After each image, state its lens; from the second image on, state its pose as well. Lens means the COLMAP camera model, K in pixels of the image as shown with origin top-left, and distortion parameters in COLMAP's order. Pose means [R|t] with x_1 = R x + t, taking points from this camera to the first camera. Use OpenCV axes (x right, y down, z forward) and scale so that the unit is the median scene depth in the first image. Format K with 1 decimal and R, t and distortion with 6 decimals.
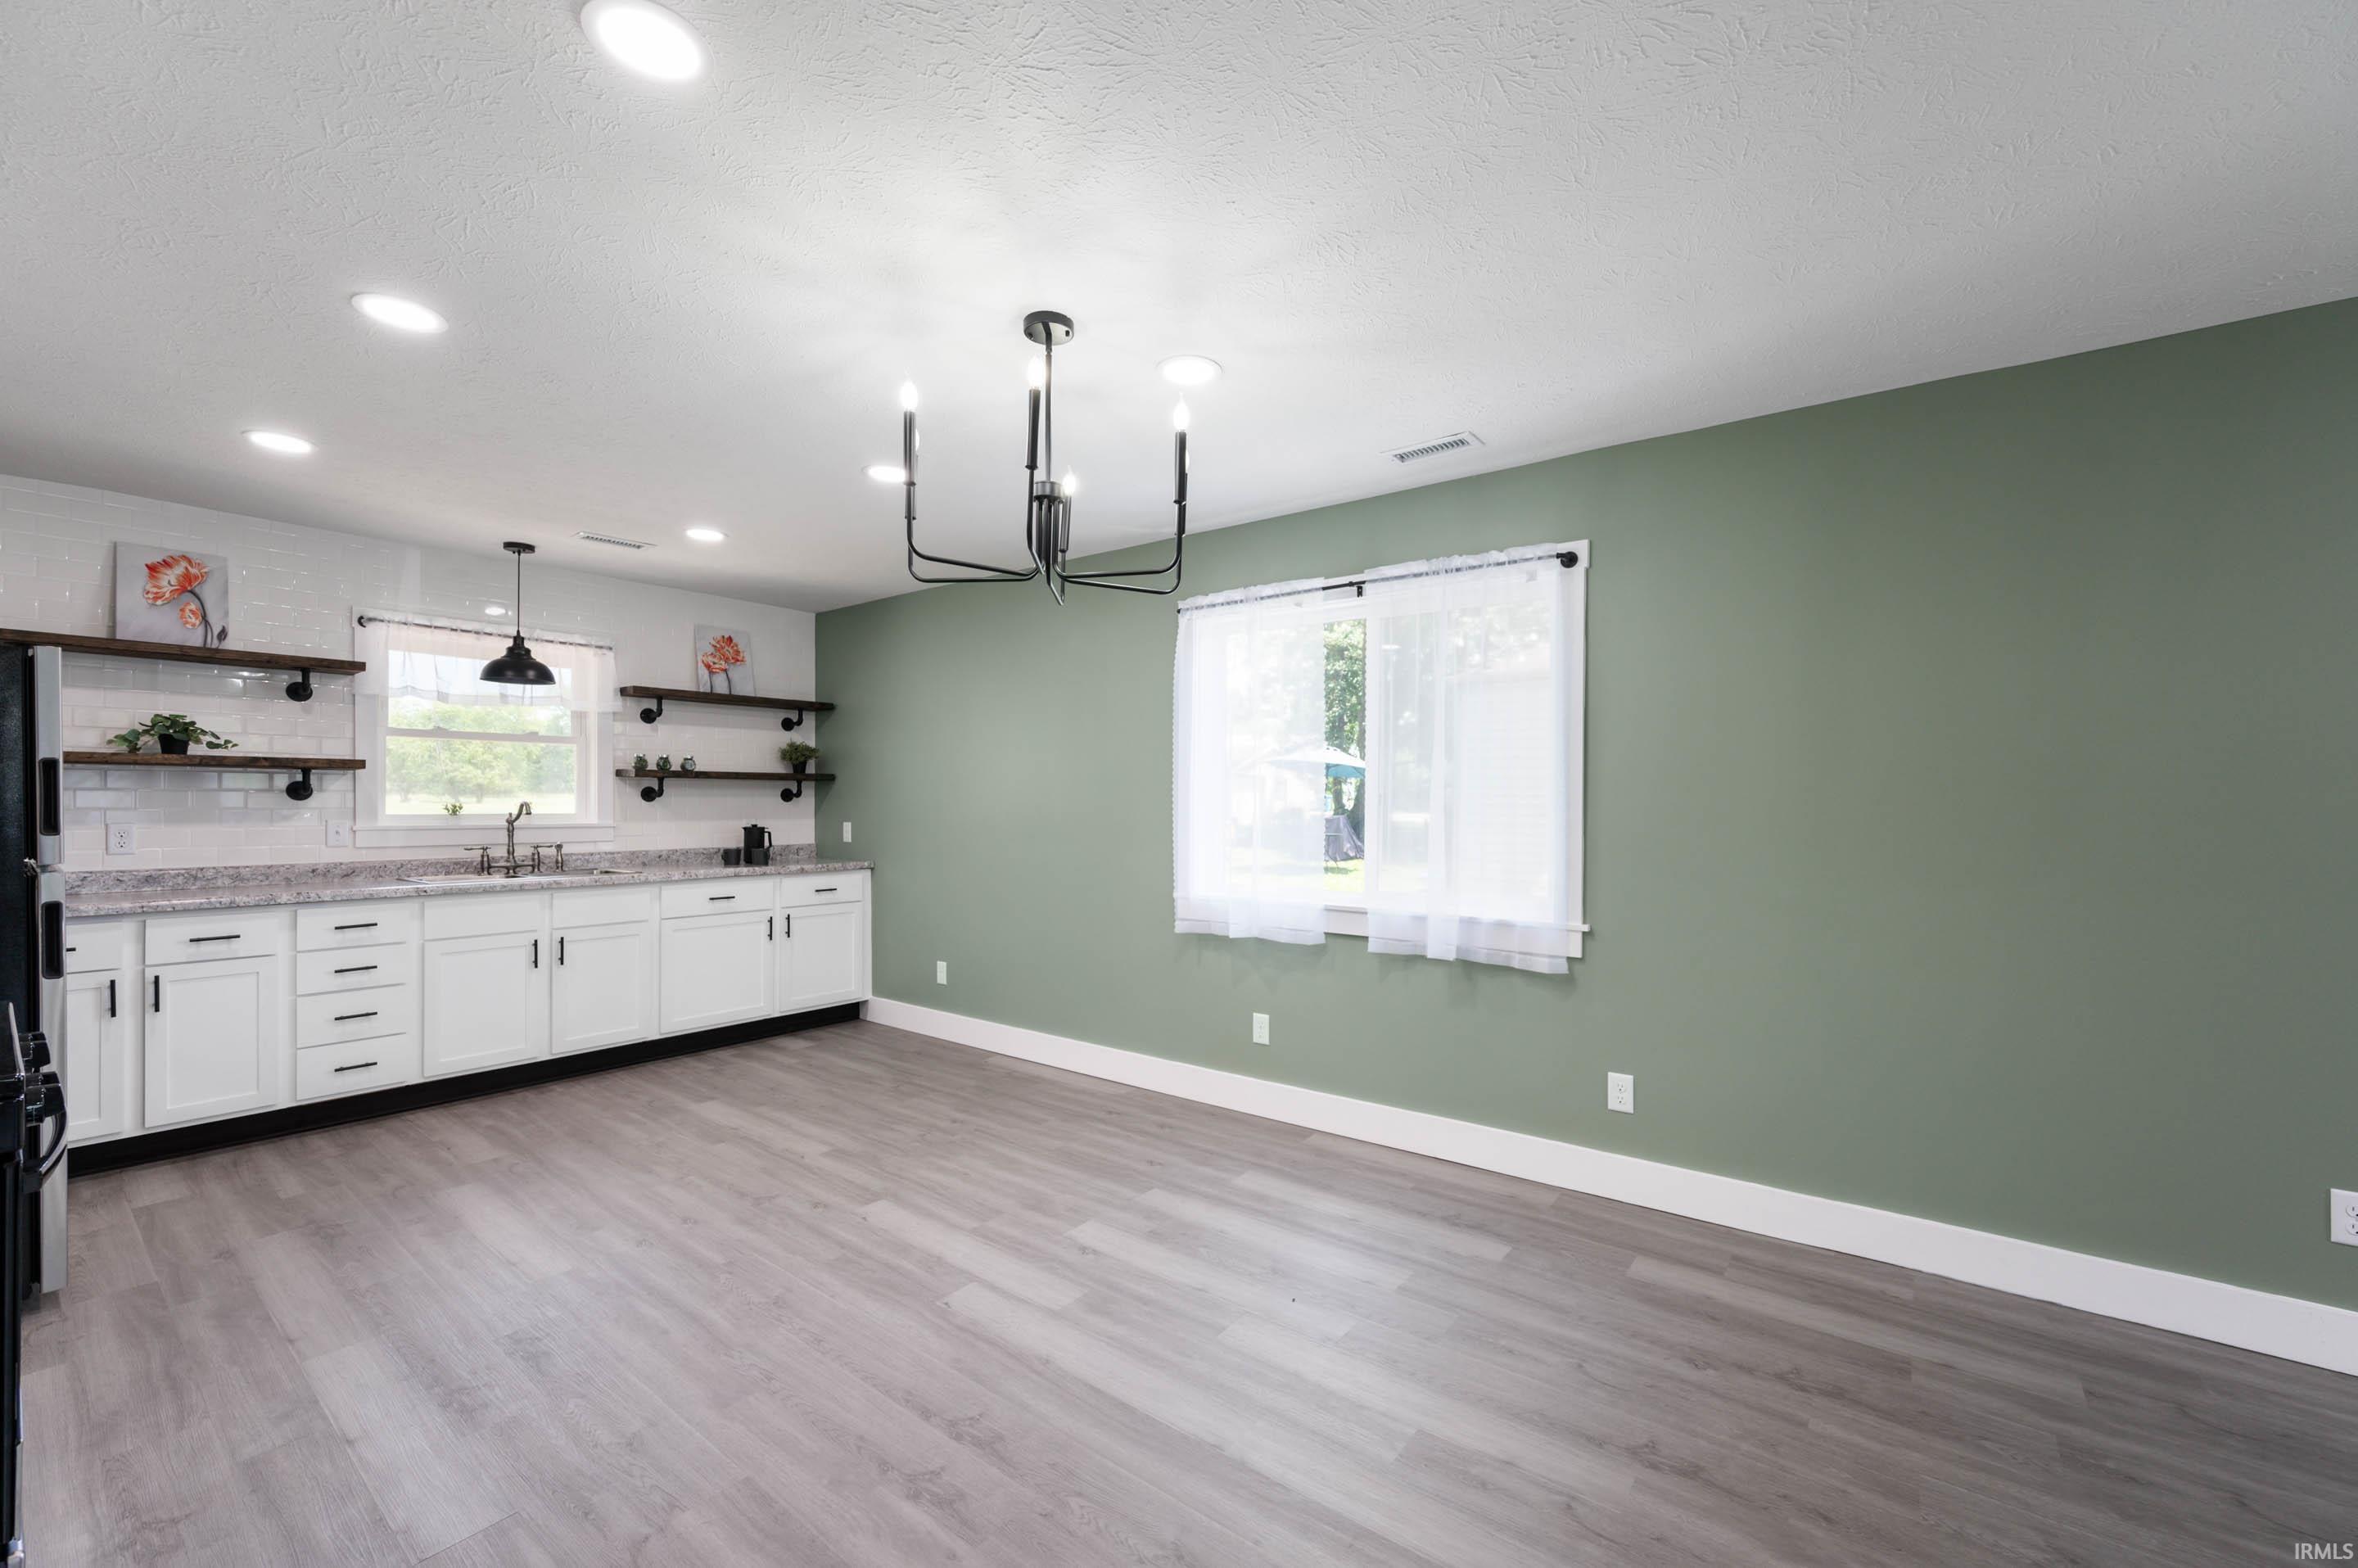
lens RADIAL K [[935.5, 0, 1190.6], [0, 935.5, 808.2], [0, 0, 1]] dist [0.001266, -0.002969]
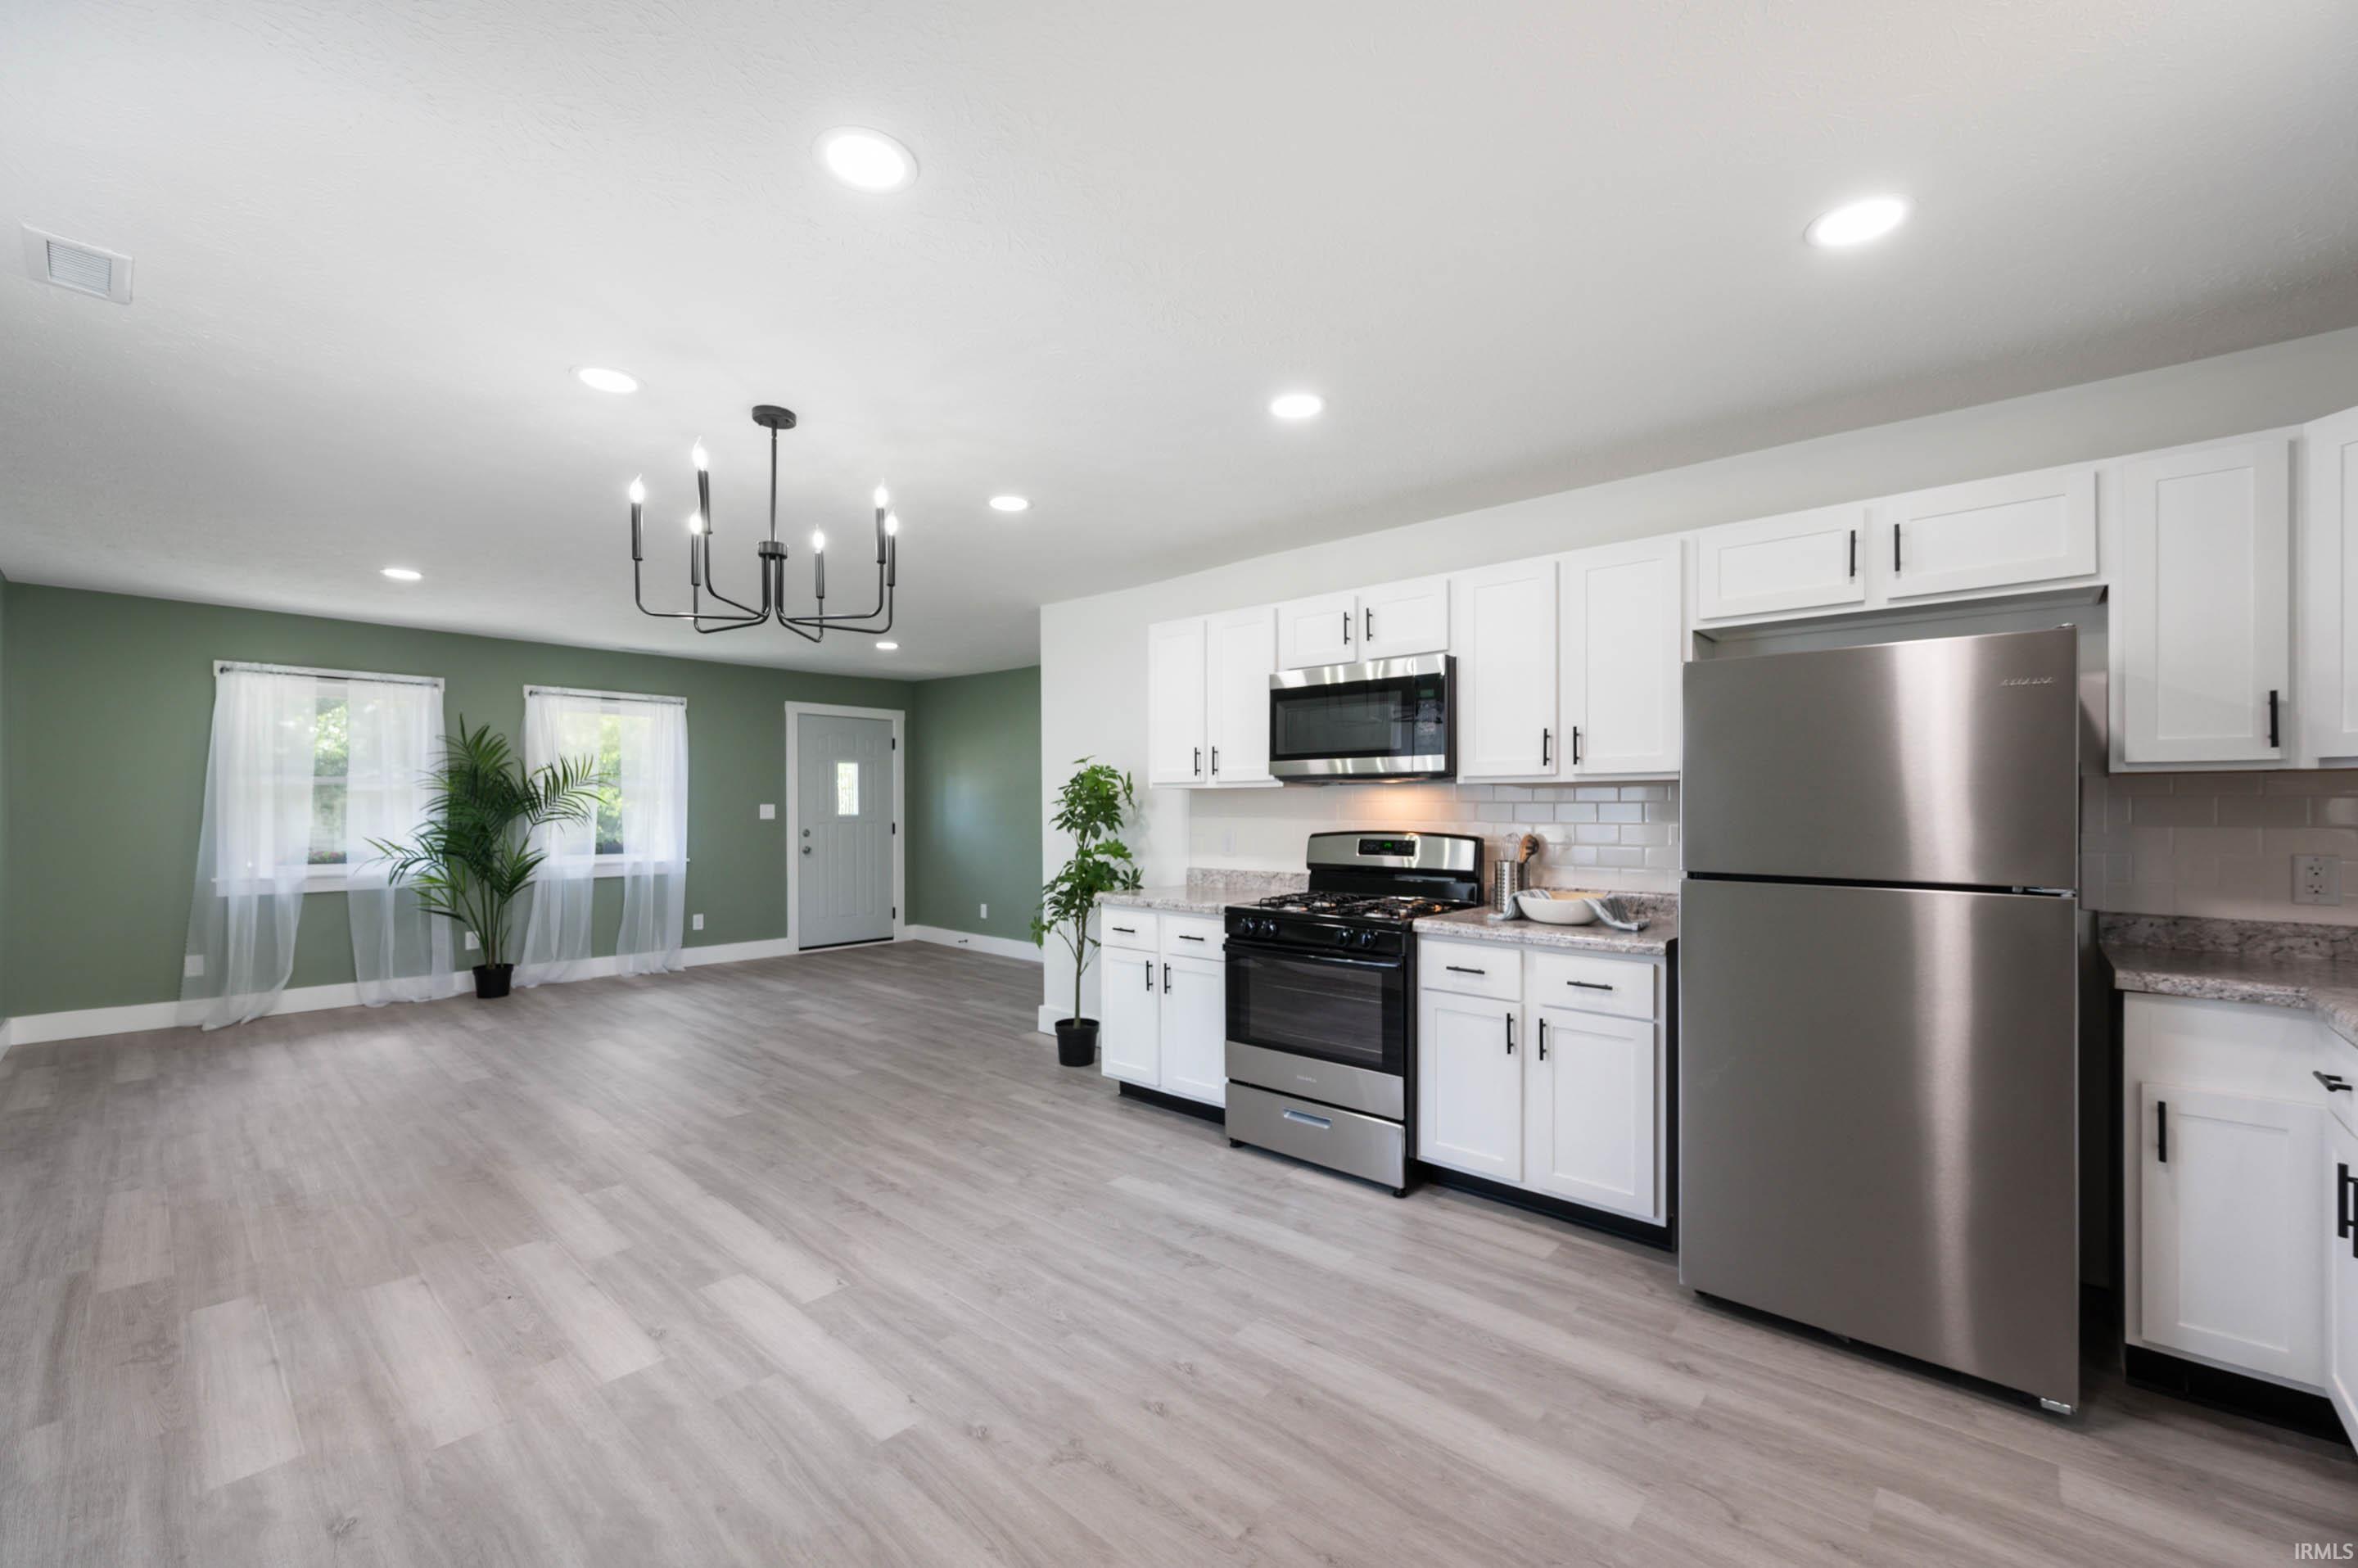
lens RADIAL K [[935.5, 0, 1190.6], [0, 935.5, 808.2], [0, 0, 1]] dist [0.001266, -0.002969]
pose [[-0.997683, -0.005300, 0.067822, -0.529623], [-0.004442, 0.999908, 0.012798, -0.014108], [-0.067884, 0.012467, -0.997615, 1.476222]]
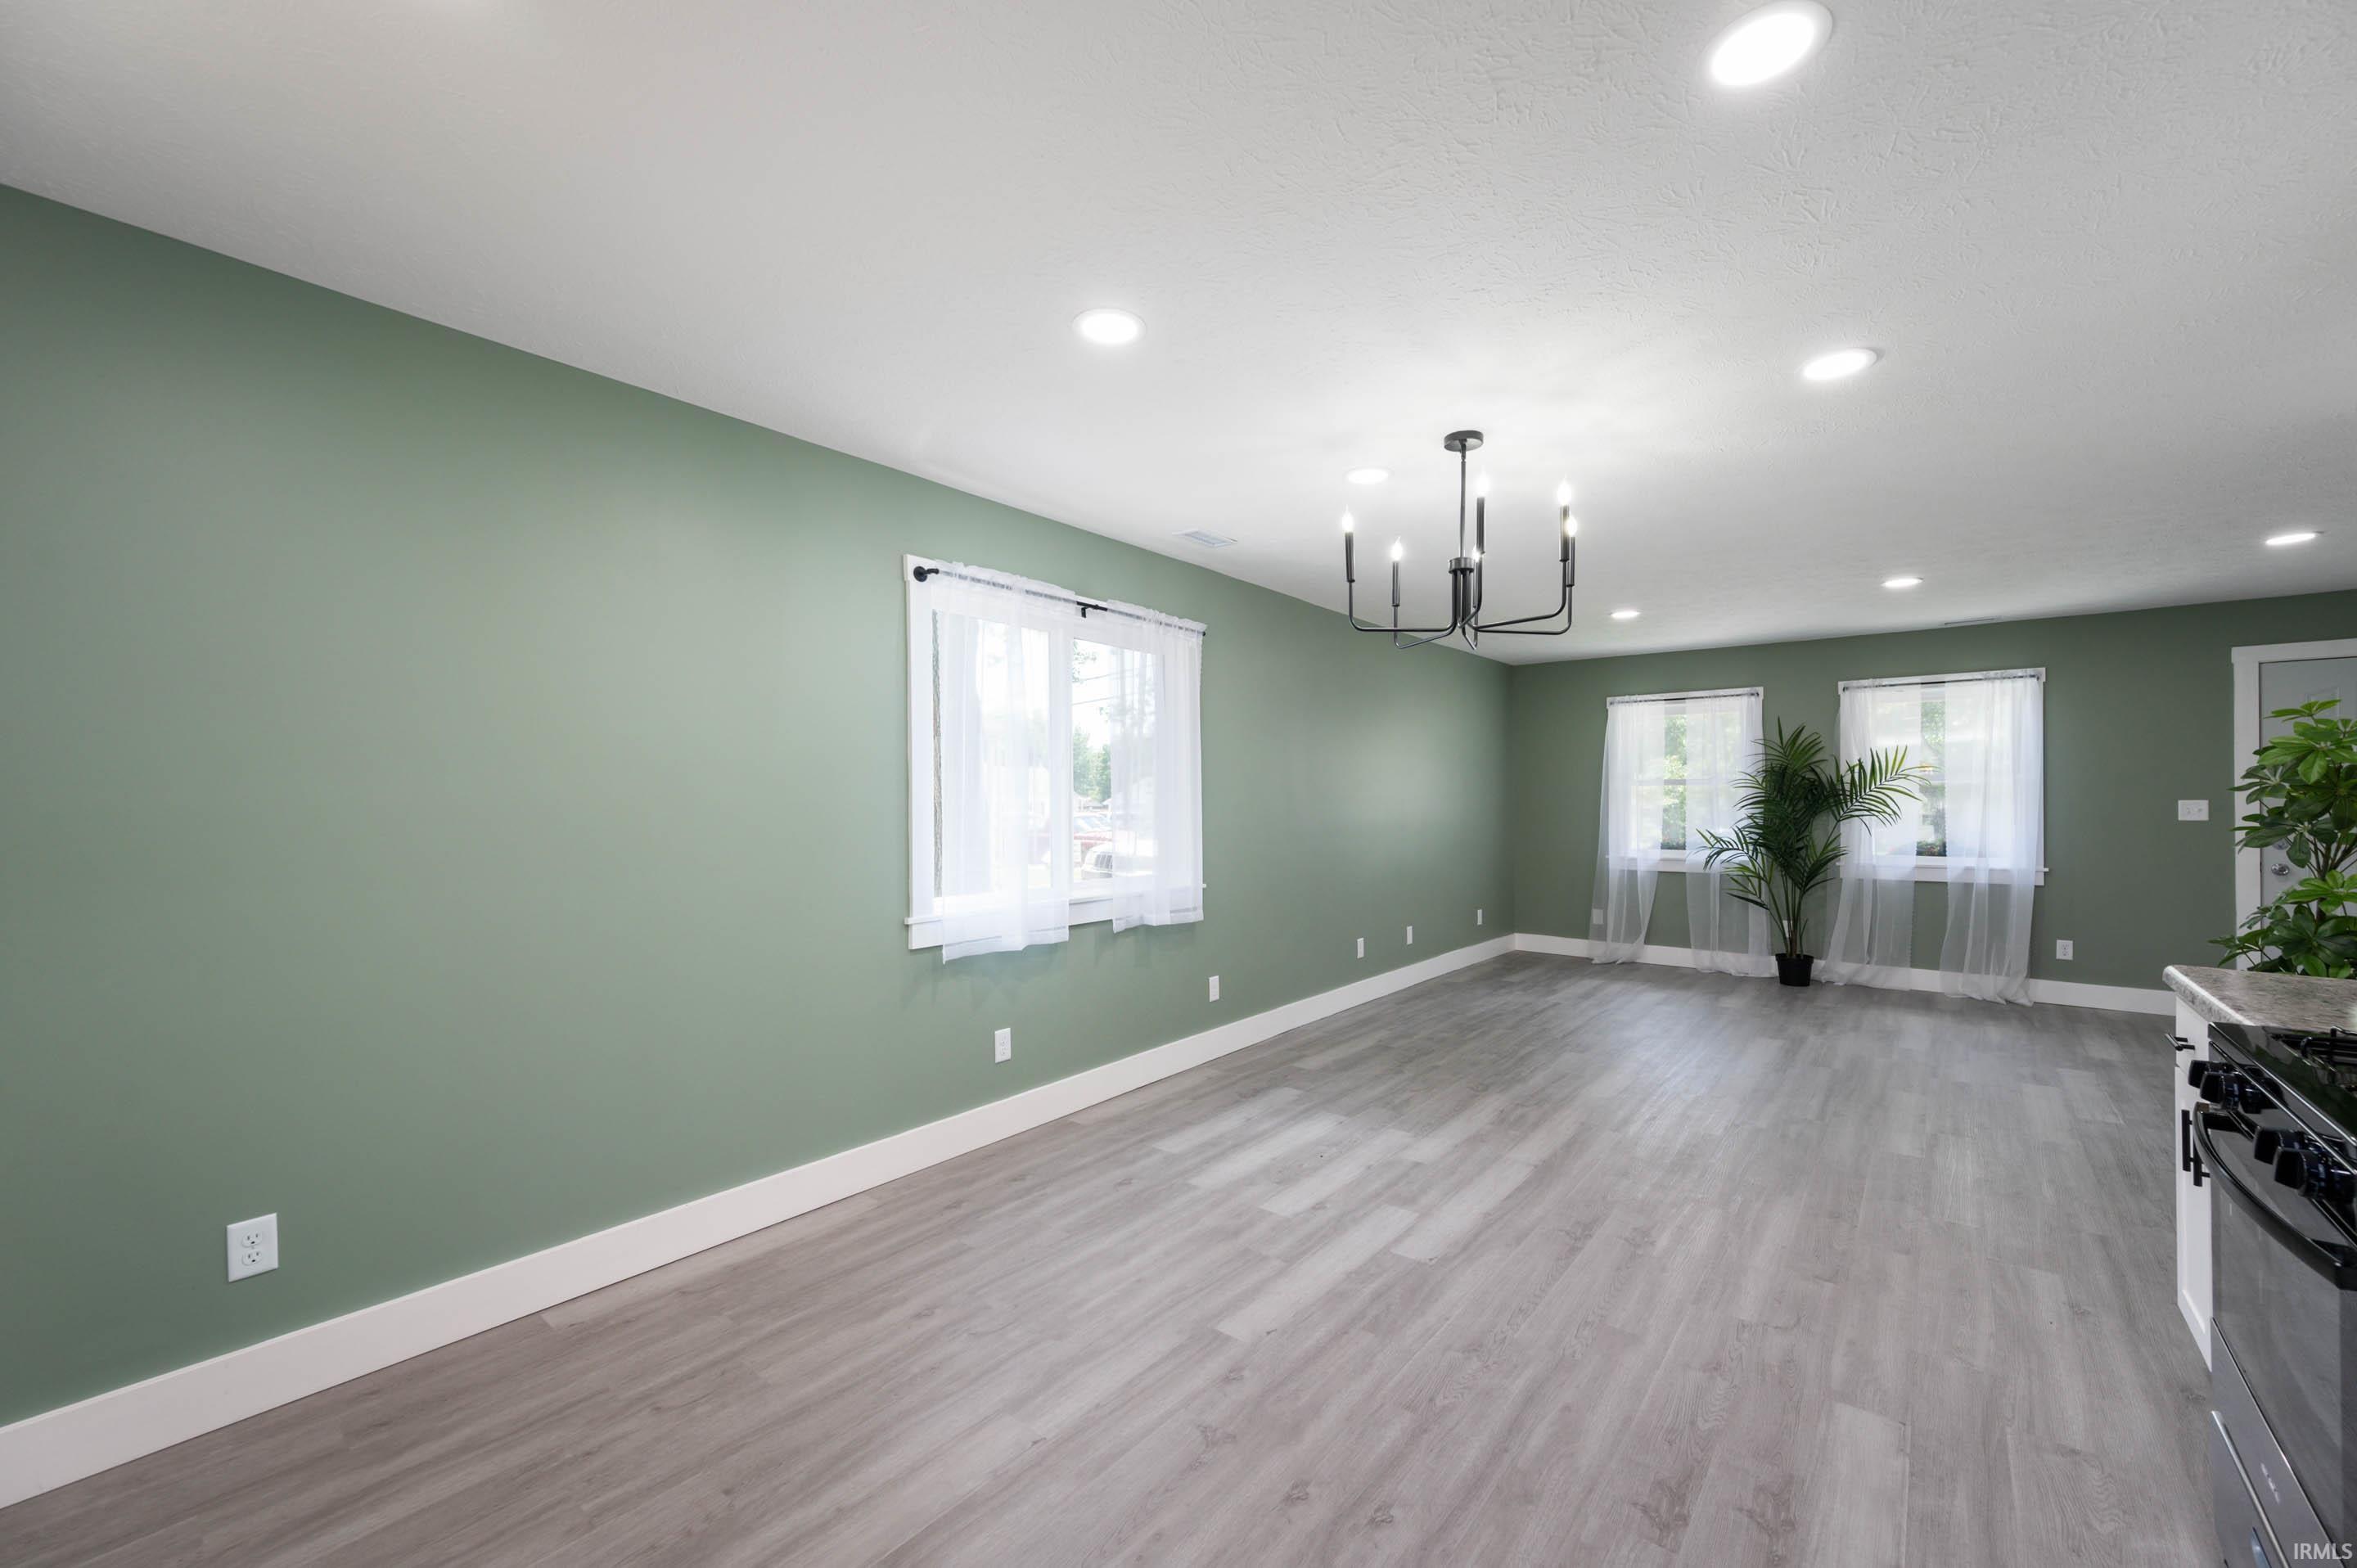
lens RADIAL K [[935.1, 0, 1190.1], [0, 935.1, 808.2], [0, 0, 1]] dist [0.001266, -0.002969]
pose [[0.020129, -0.009877, 0.999749, -0.995855], [0.011603, 0.999886, 0.009645, -0.010047], [-0.999730, 0.011405, 0.020242, 0.919403]]
